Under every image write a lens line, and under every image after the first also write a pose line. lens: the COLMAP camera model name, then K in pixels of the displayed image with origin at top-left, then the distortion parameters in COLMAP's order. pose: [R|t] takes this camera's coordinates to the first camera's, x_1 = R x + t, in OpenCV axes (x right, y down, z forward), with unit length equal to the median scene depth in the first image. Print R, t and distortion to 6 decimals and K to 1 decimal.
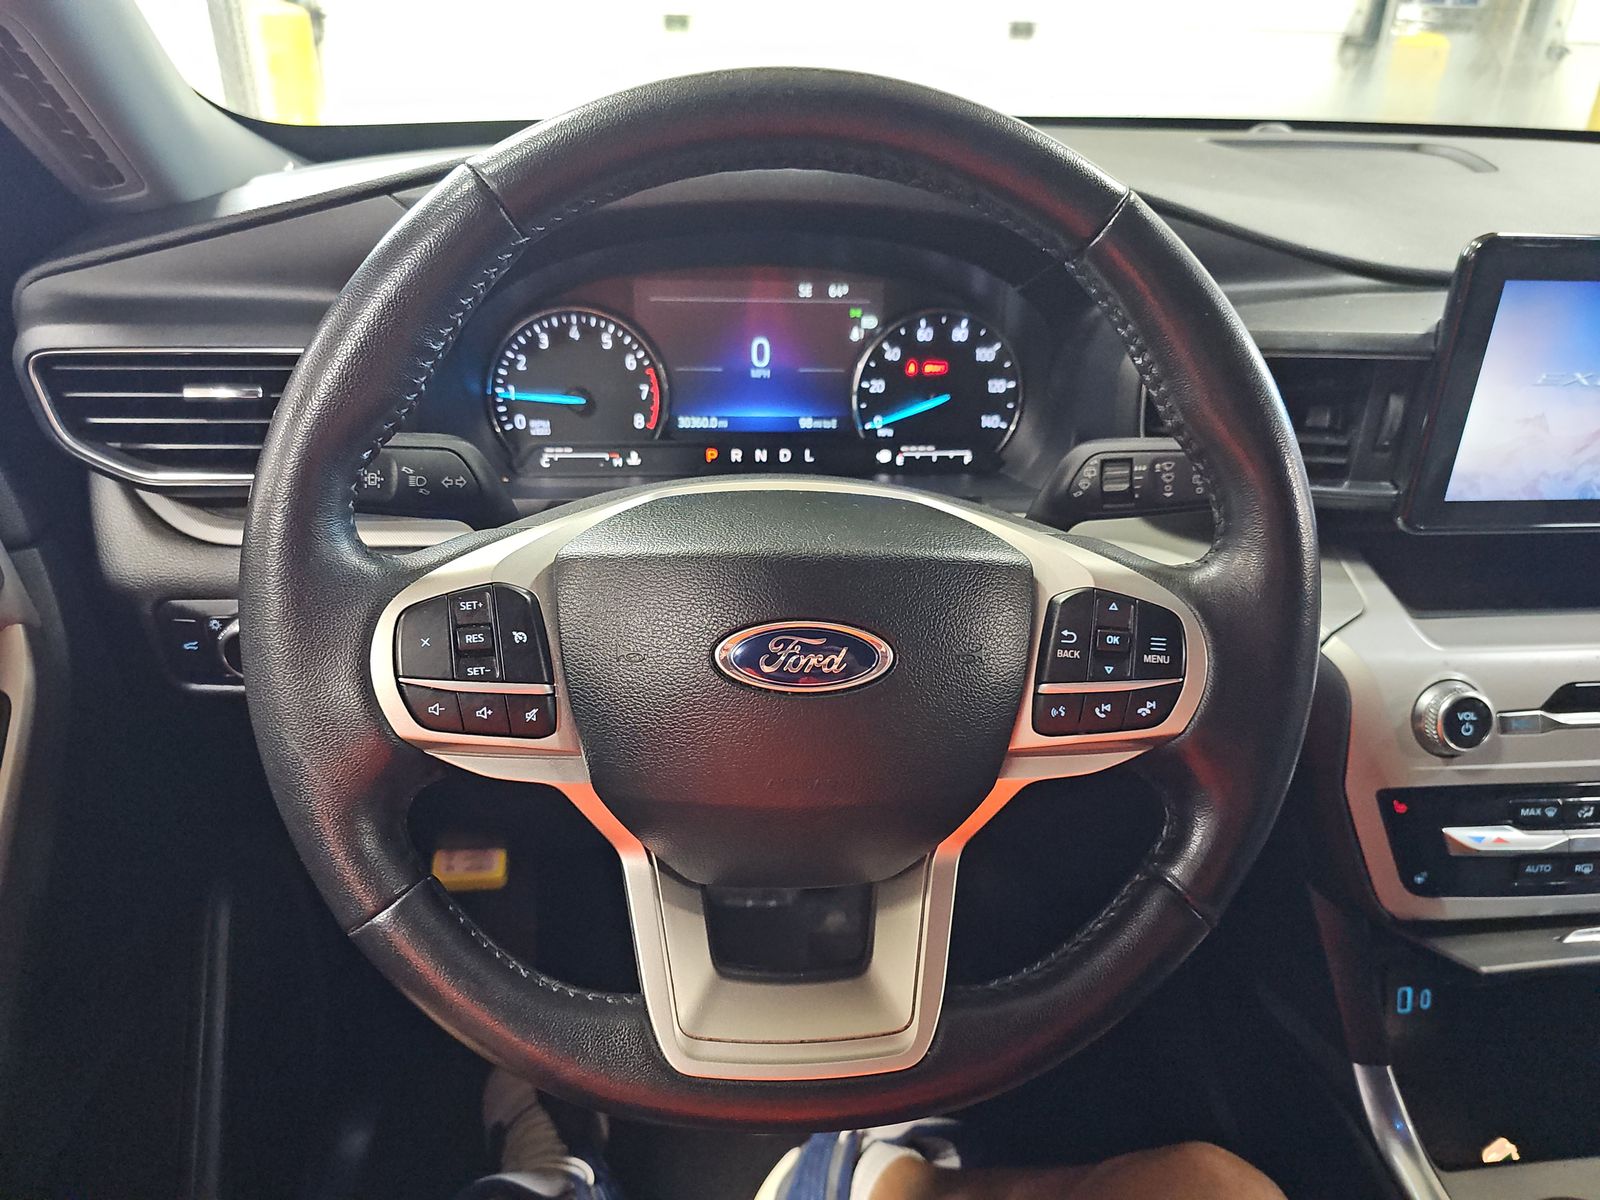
lens RADIAL K [[1058.0, 0, 770.2], [0, 1058.0, 609.7], [0, 0, 1]] dist [0.004120, -0.000687]
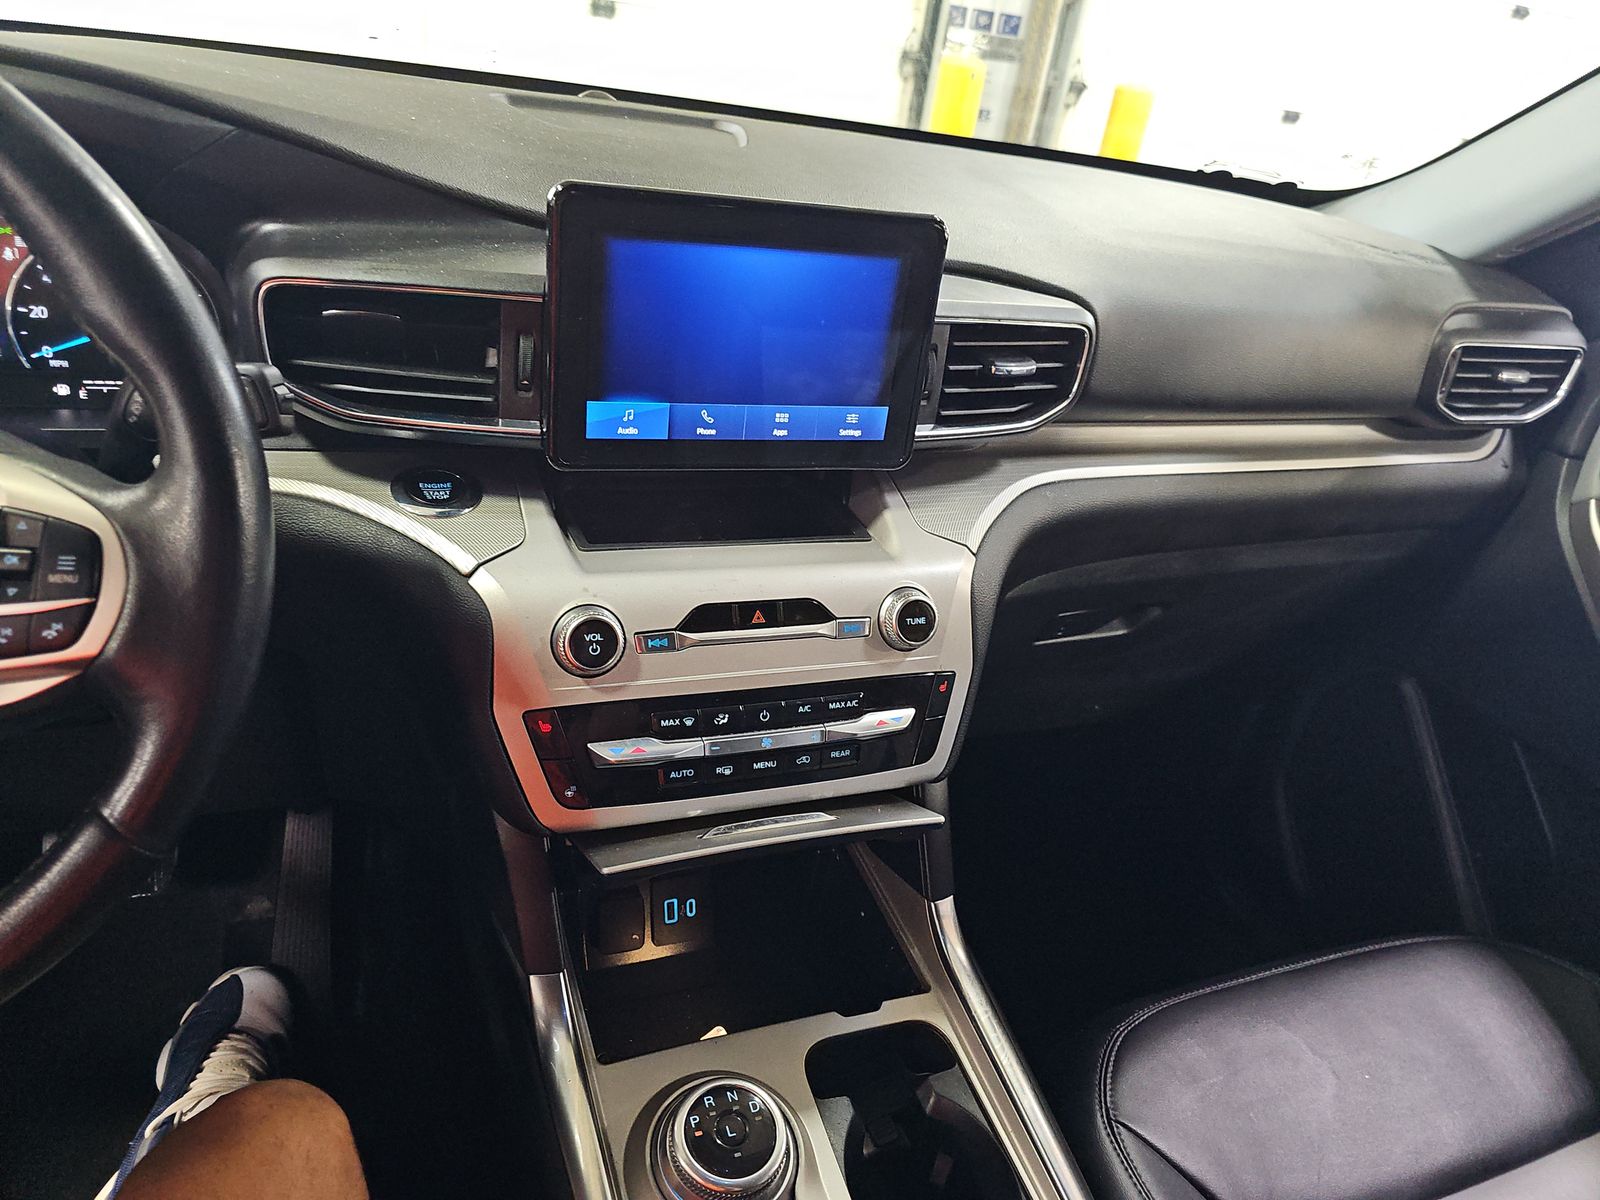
lens RADIAL K [[1049.8, 0, 800.0], [0, 1049.8, 600.0], [0, 0, 1]] dist [0.060162, -0.063364]
pose [[0.955385, -0.031968, 0.293627, 0.525216], [0.030286, 0.999488, 0.010277, 0.055766], [-0.293806, -0.000925, 0.955865, -0.082904]]
